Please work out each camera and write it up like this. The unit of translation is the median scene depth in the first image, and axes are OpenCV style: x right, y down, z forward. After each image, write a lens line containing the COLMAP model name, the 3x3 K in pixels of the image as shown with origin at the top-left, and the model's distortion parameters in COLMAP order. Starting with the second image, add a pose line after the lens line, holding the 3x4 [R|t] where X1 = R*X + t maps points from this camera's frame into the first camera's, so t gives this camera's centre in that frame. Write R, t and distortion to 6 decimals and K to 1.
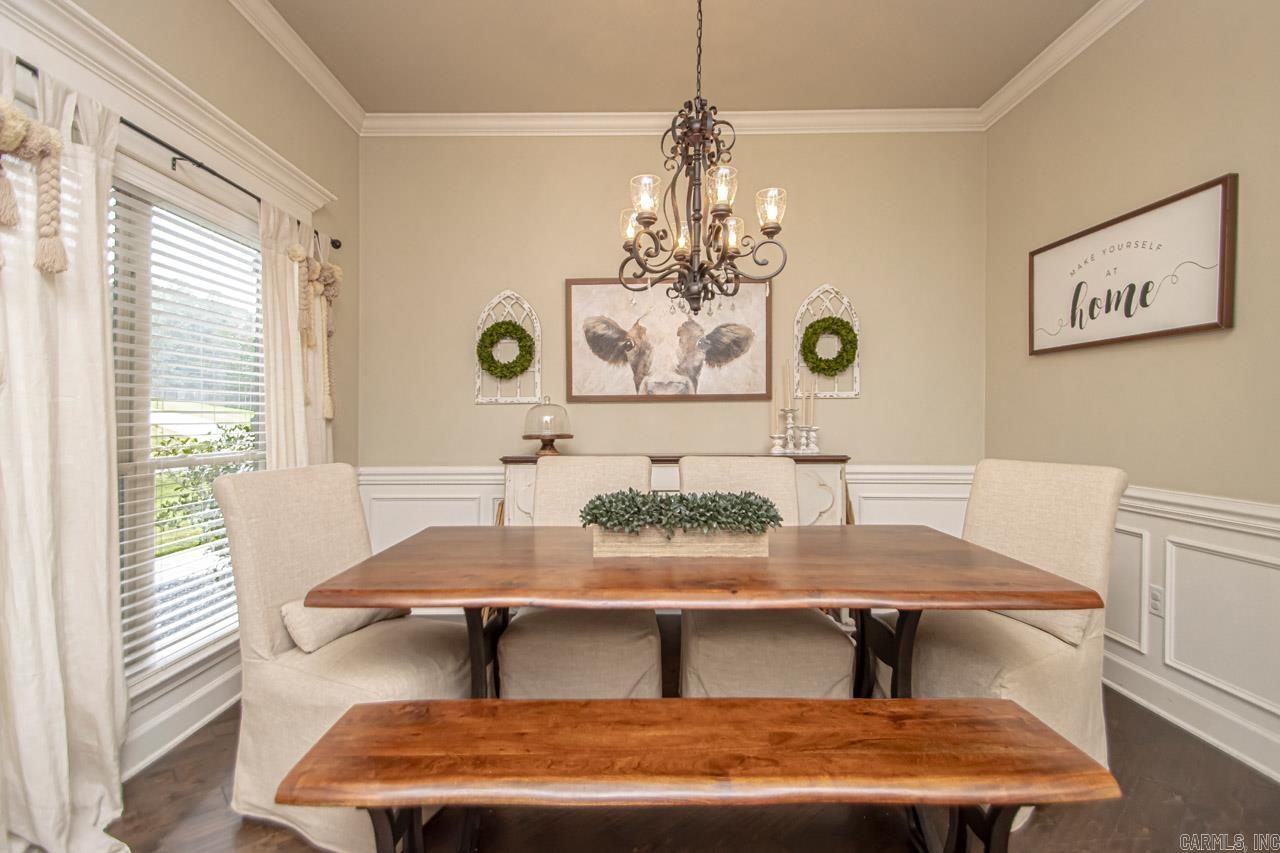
lens RADIAL K [[600.3, 0, 648.7], [0, 600.3, 425.9], [0, 0, 1]] dist [0.022591, -0.018951]
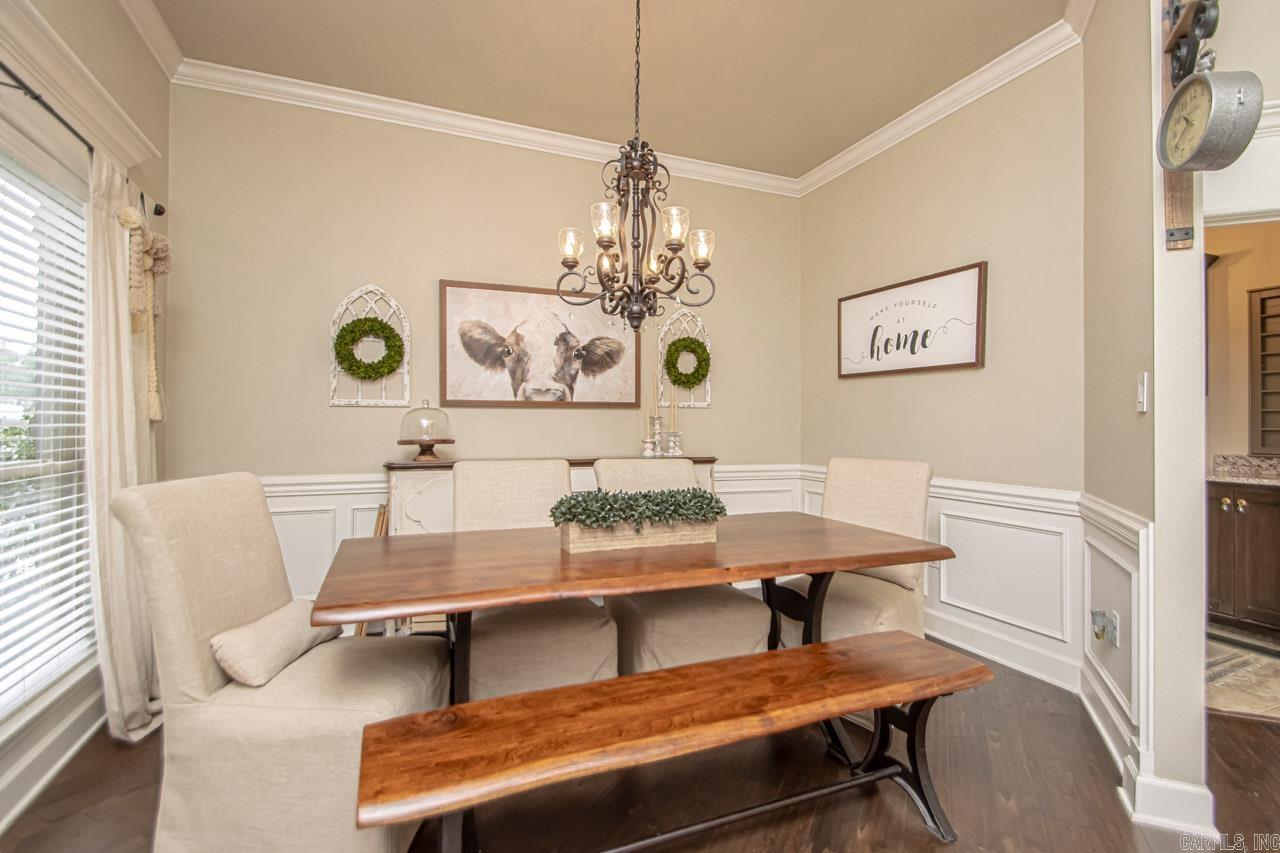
lens RADIAL K [[579.5, 0, 673.4], [0, 579.5, 427.2], [0, 0, 1]] dist [0.030810, -0.016870]
pose [[0.922183, 0.006813, 0.386693, -0.185431], [-0.003905, 0.999958, -0.008305, 0.000733], [-0.386734, 0.006149, 0.922171, -0.015587]]
